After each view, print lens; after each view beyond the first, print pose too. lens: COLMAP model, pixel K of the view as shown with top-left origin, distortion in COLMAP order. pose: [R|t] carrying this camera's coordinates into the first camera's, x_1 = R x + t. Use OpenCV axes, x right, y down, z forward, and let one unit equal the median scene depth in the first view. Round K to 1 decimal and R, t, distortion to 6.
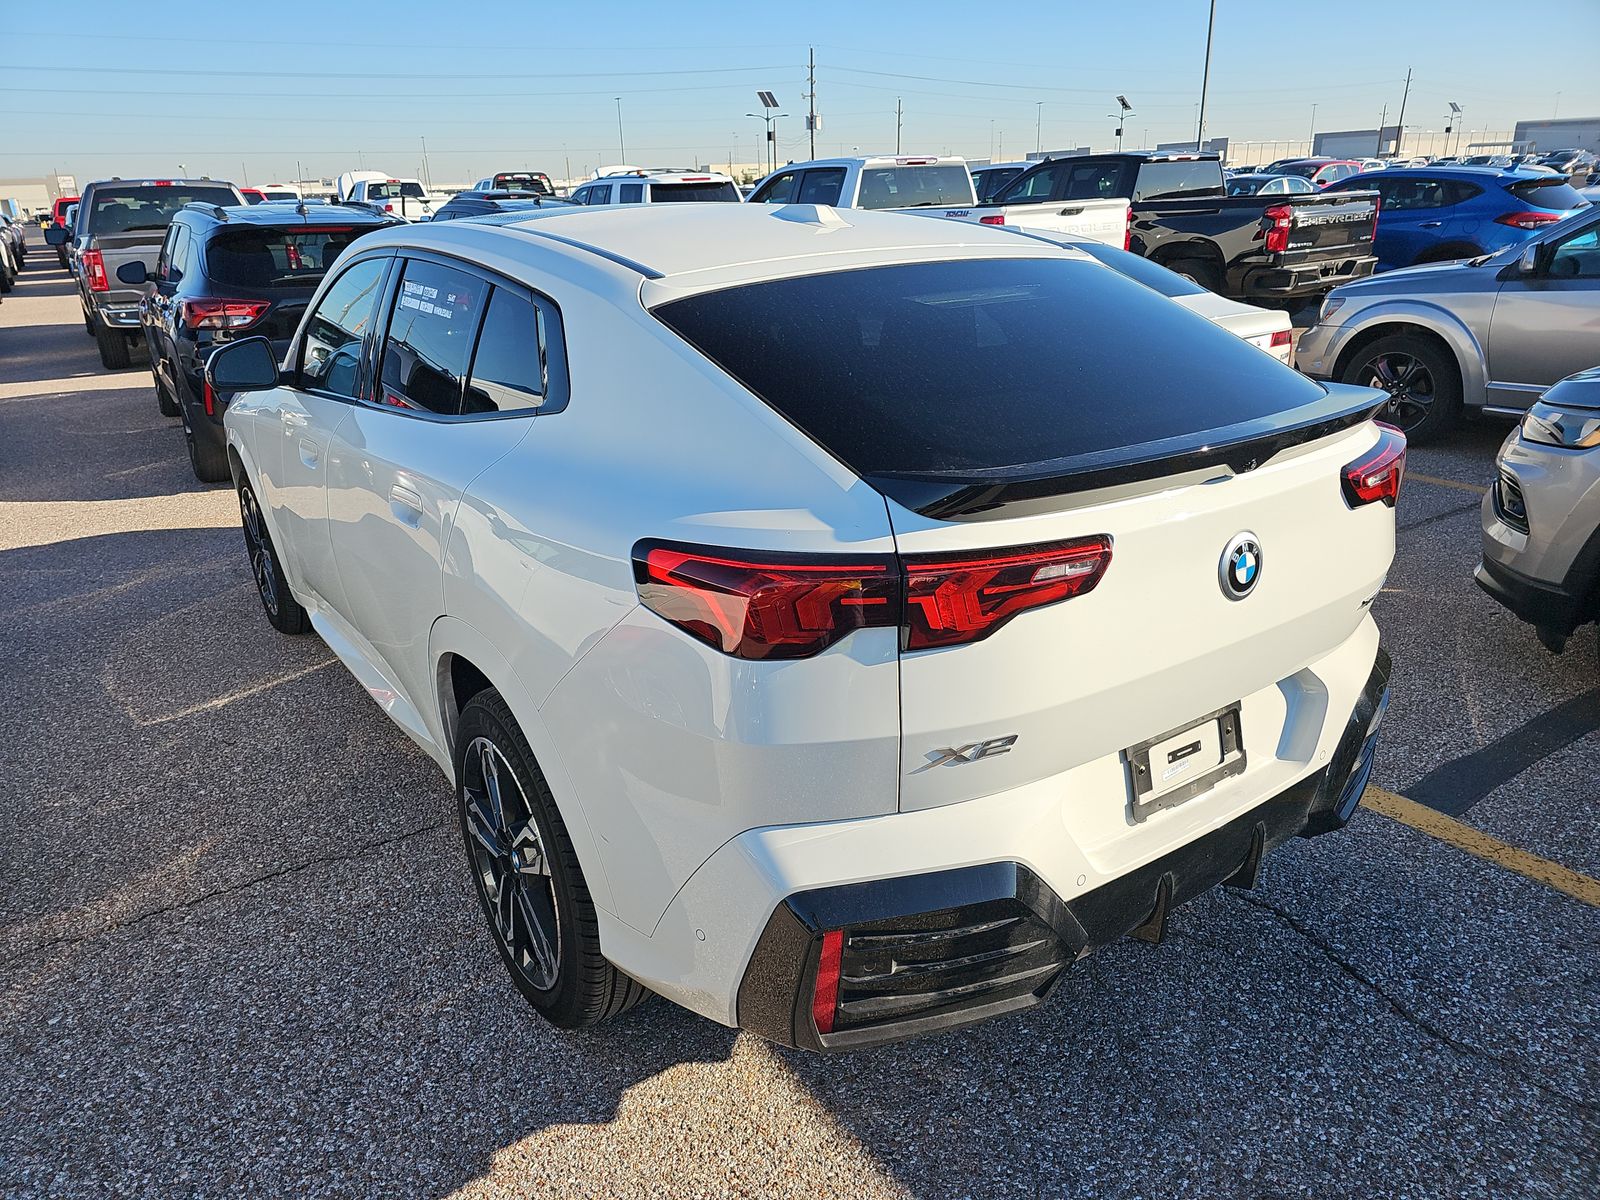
lens RADIAL K [[1067.5, 0, 792.3], [0, 1067.5, 610.5], [0, 0, 1]] dist [0.039637, -0.040508]
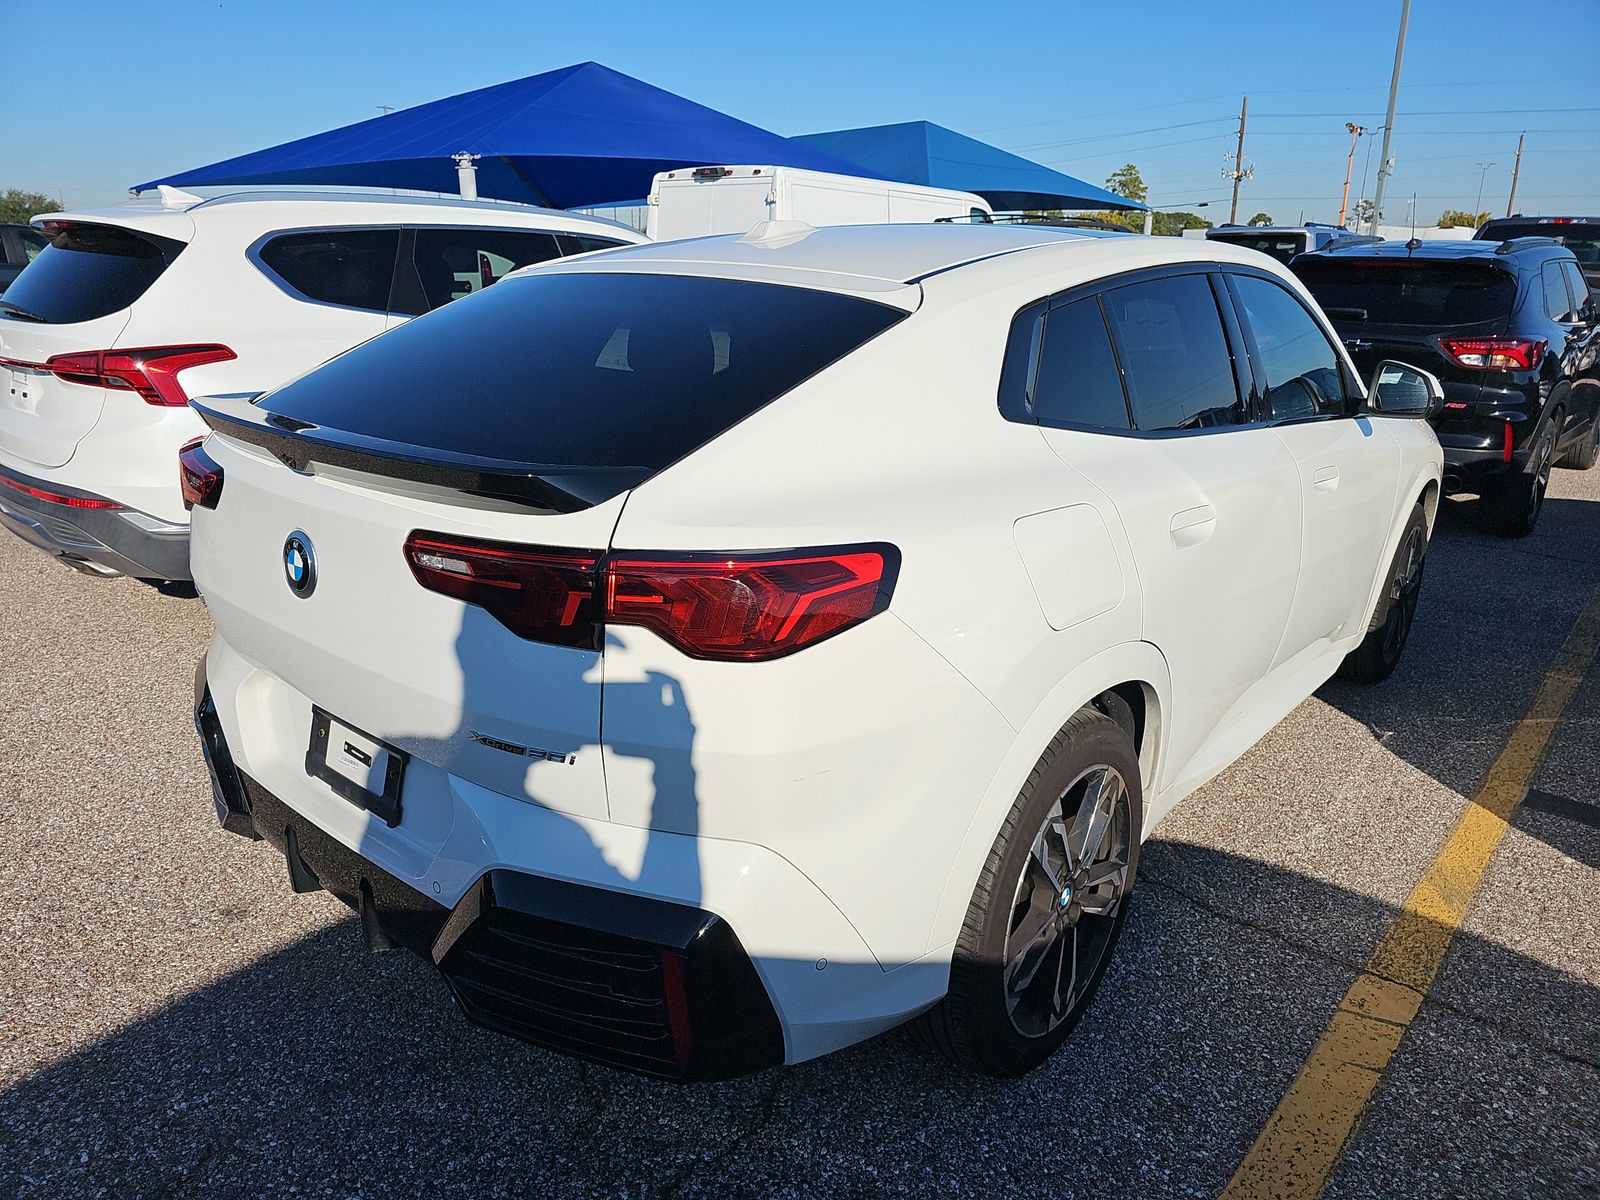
lens RADIAL K [[1067.5, 0, 802.6], [0, 1067.5, 597.1], [0, 0, 1]] dist [0.039637, -0.040508]
pose [[0.253834, 0.320834, -0.912488, 0.812603], [-0.362644, 0.906138, 0.217722, -0.222780], [0.896693, 0.275643, 0.346357, 0.602521]]
